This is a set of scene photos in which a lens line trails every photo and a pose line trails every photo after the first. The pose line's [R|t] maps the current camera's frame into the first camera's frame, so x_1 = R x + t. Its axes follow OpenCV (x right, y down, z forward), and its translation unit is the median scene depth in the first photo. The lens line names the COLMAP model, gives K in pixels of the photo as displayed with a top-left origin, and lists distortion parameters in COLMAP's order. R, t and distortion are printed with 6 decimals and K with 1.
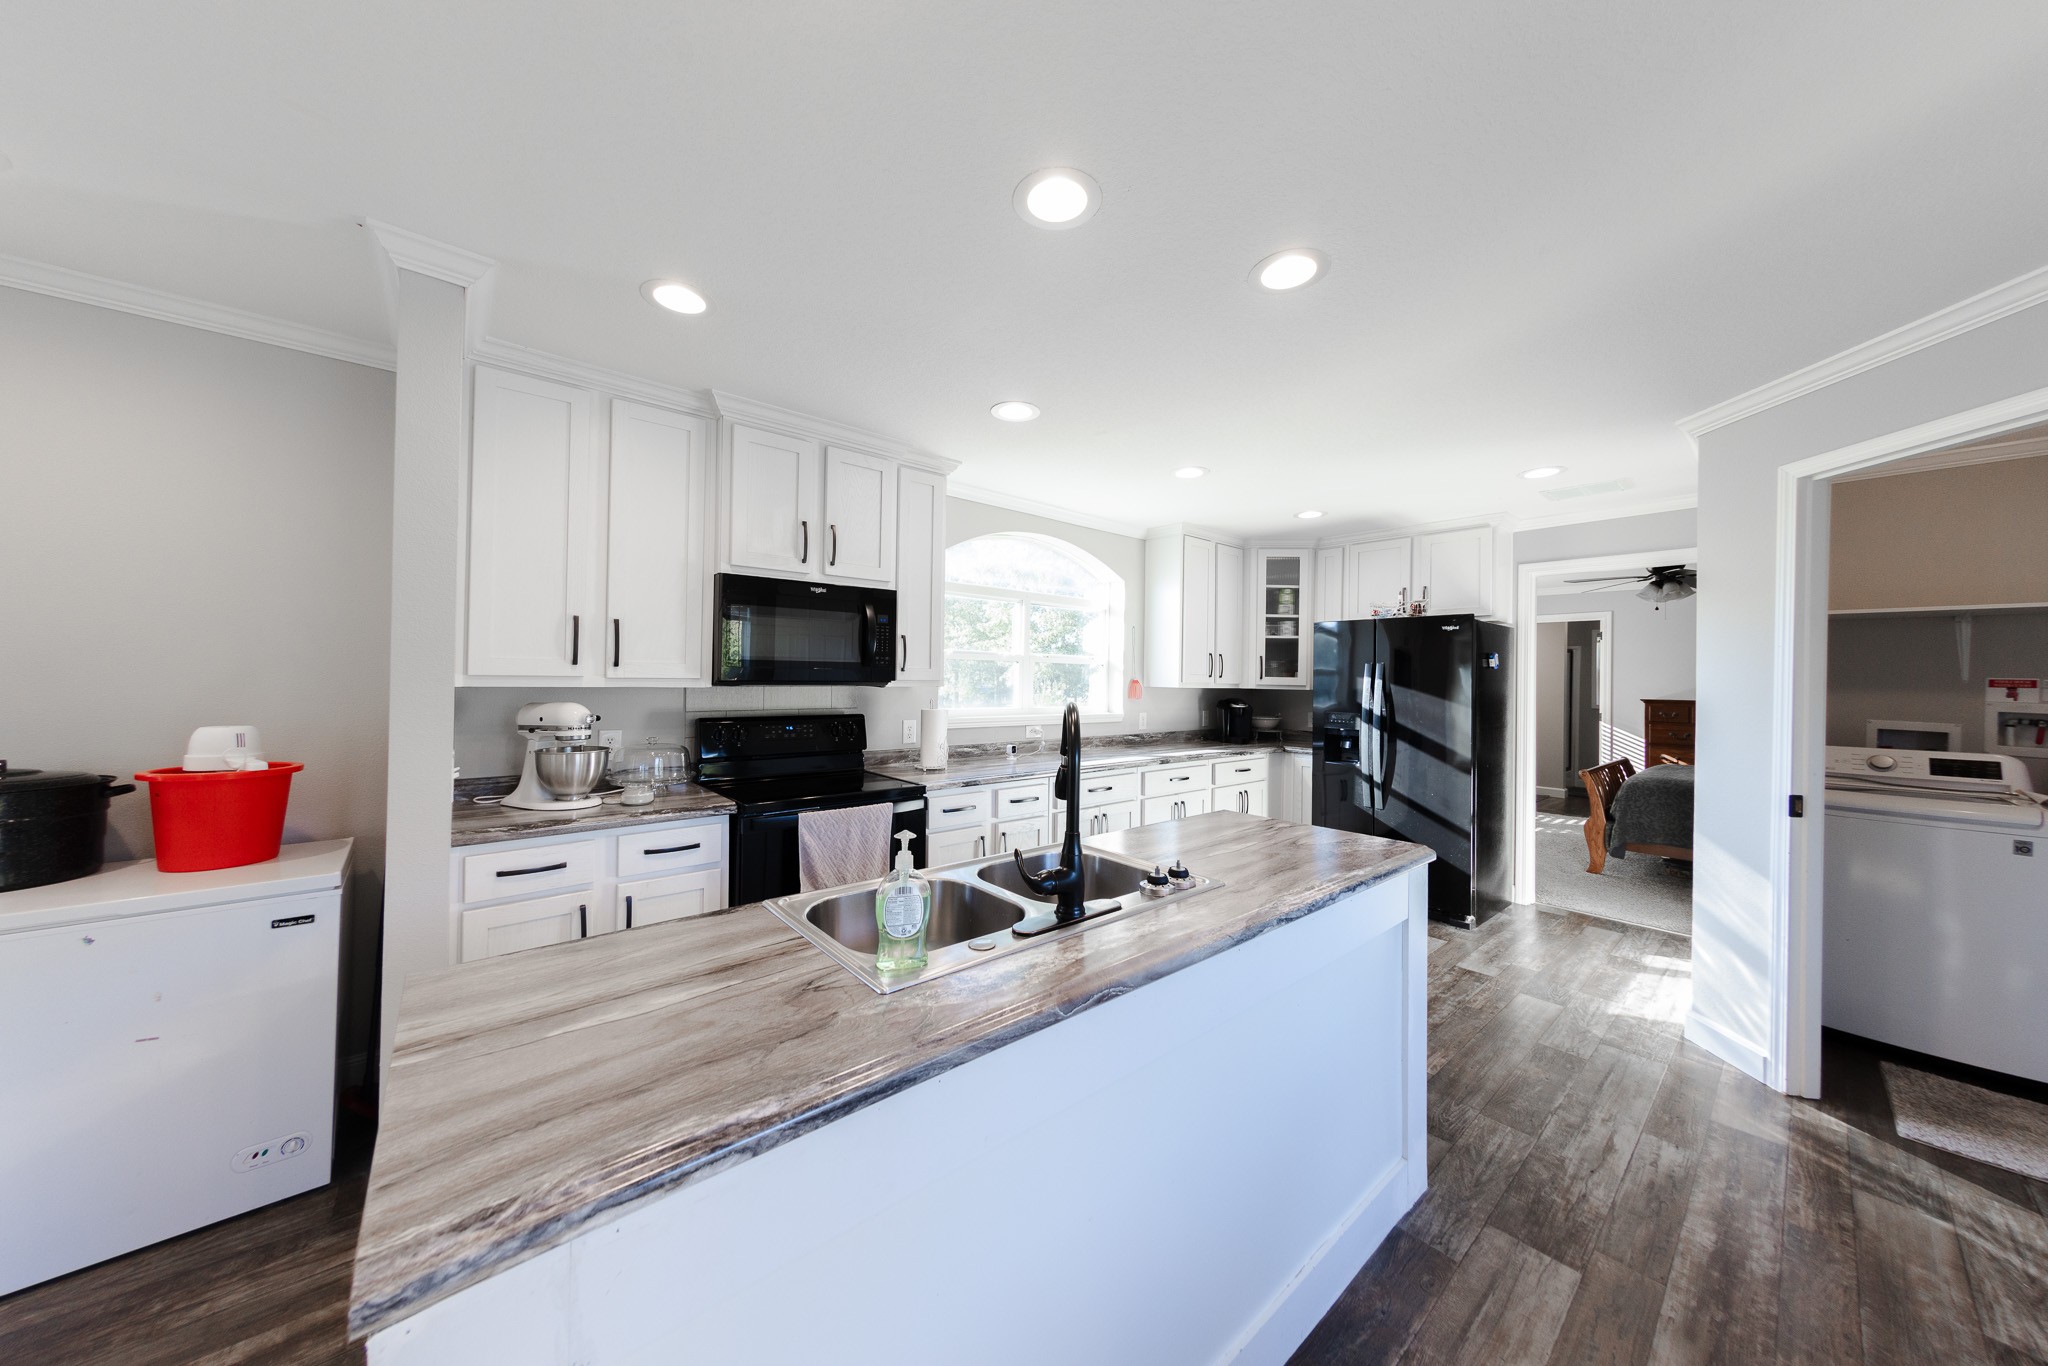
lens RADIAL K [[668.1, 0, 1012.2], [0, 668.1, 666.1], [0, 0, 1]] dist [0.000236, 0.000053]
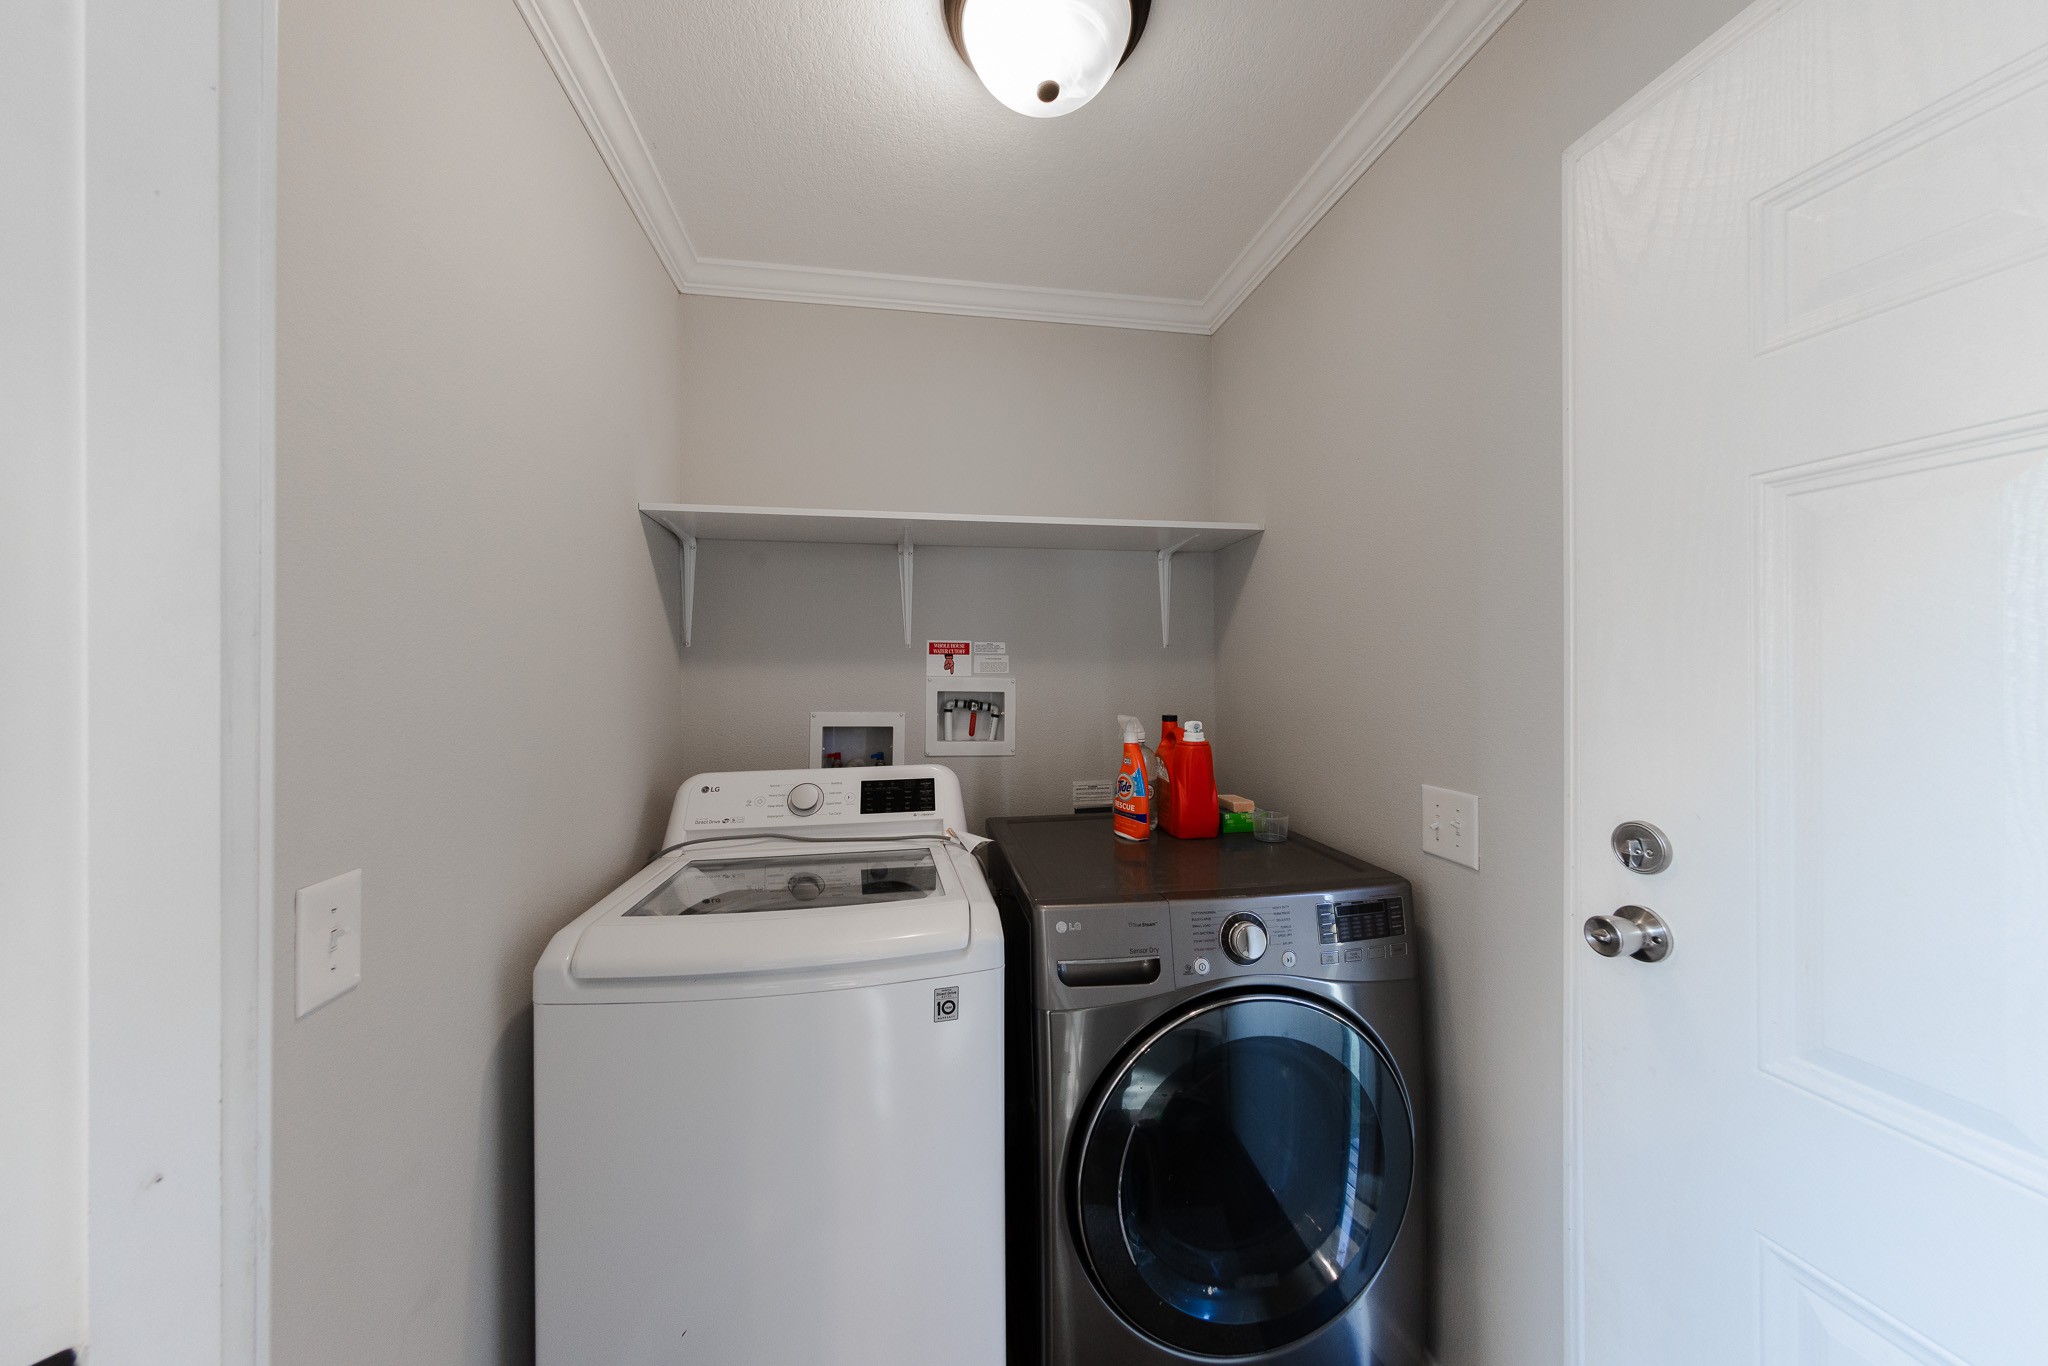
lens RADIAL K [[668.1, 0, 1012.2], [0, 668.1, 666.1], [0, 0, 1]] dist [0.000236, 0.000053]
pose [[0.505649, -0.023116, 0.862429, 0.942672], [0.009217, 0.999729, 0.021393, 0.030135], [-0.862690, -0.002869, 0.505725, 0.601560]]
